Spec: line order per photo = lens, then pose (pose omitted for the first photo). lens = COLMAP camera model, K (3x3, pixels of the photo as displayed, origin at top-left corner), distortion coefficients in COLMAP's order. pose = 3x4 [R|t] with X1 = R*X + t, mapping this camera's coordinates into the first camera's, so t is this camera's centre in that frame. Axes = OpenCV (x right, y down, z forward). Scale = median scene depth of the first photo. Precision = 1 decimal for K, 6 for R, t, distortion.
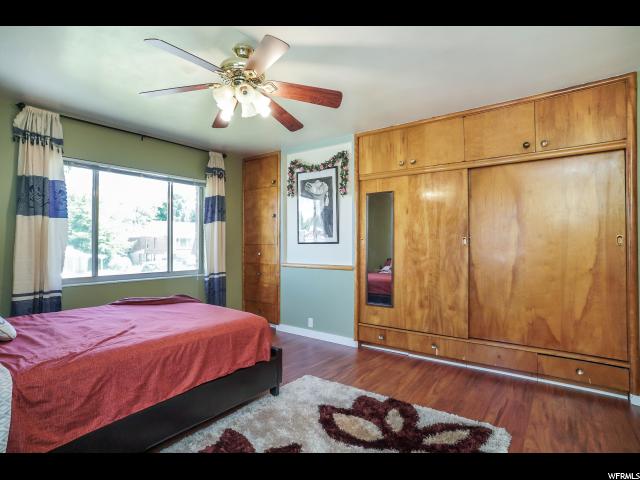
lens RADIAL K [[333.1, 0, 318.6], [0, 333.1, 239.6], [0, 0, 1]] dist [-0.039496, 0.006090]
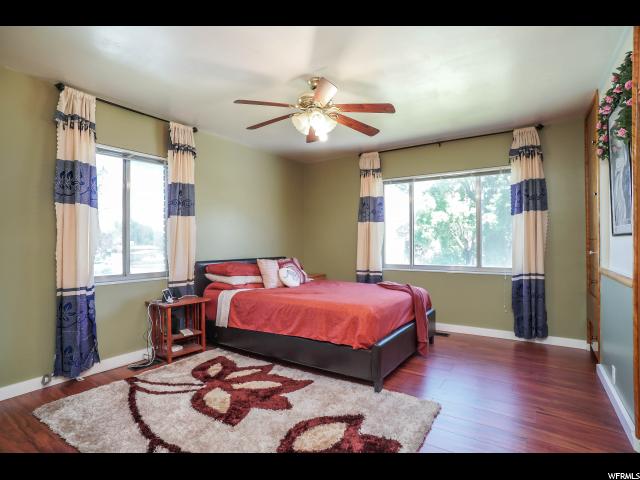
lens RADIAL K [[333.1, 0, 319.2], [0, 333.1, 240.8], [0, 0, 1]] dist [-0.039496, 0.006090]
pose [[0.070452, -0.005367, -0.997501, 0.665482], [0.016523, 0.999855, -0.004213, 0.018973], [0.997378, -0.016185, 0.070530, 0.607046]]
